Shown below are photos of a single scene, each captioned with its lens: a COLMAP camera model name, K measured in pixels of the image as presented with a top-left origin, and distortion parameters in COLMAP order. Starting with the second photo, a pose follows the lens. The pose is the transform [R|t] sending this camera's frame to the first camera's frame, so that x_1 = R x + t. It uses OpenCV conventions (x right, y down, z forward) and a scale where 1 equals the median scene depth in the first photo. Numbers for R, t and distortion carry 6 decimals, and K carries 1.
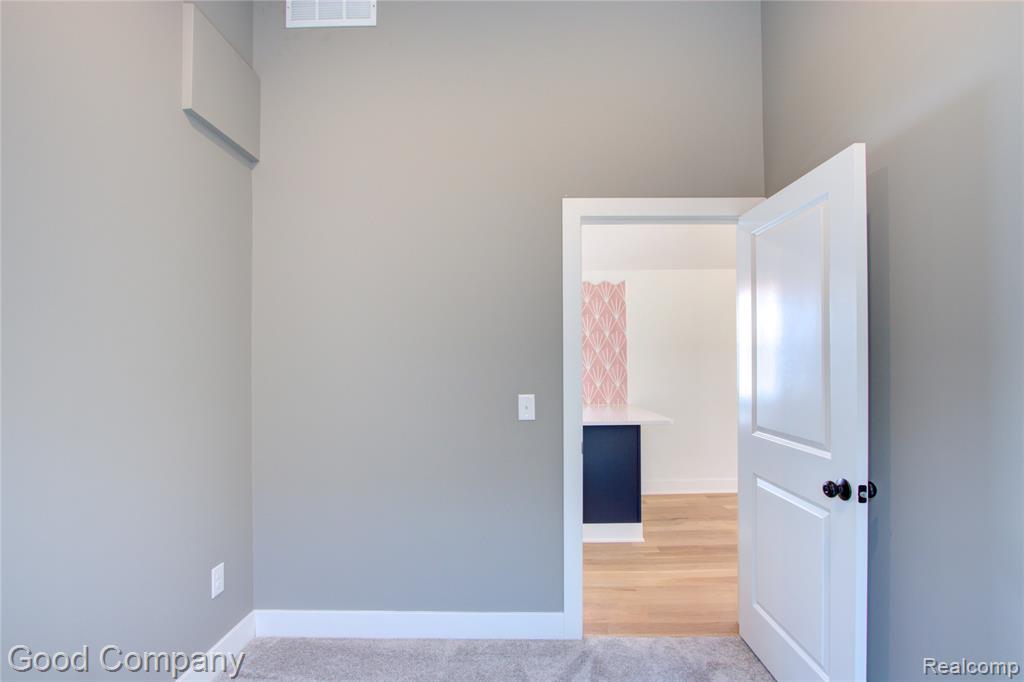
lens RADIAL K [[474.0, 0, 507.7], [0, 474.0, 362.3], [0, 0, 1]] dist [-0.039991, -0.000018]
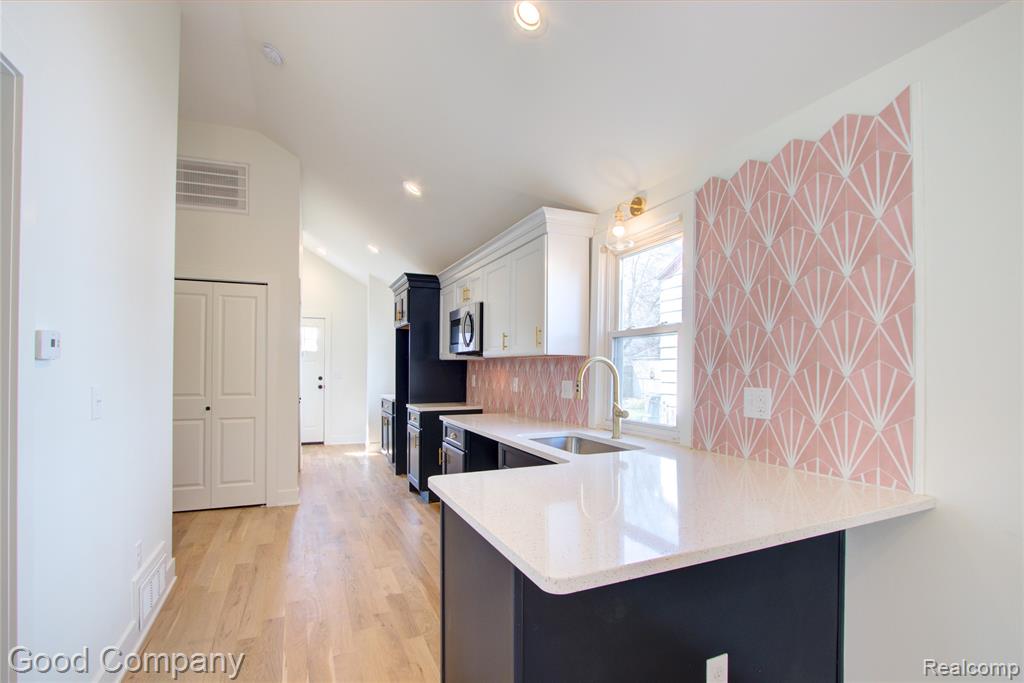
lens RADIAL K [[473.8, 0, 506.5], [0, 473.8, 359.5], [0, 0, 1]] dist [-0.020654, 0.000088]
pose [[0.411031, -0.006685, -0.911597, 0.416569], [-0.002860, 0.999959, -0.008623, 0.007961], [0.911617, 0.006151, 0.410995, 0.644566]]
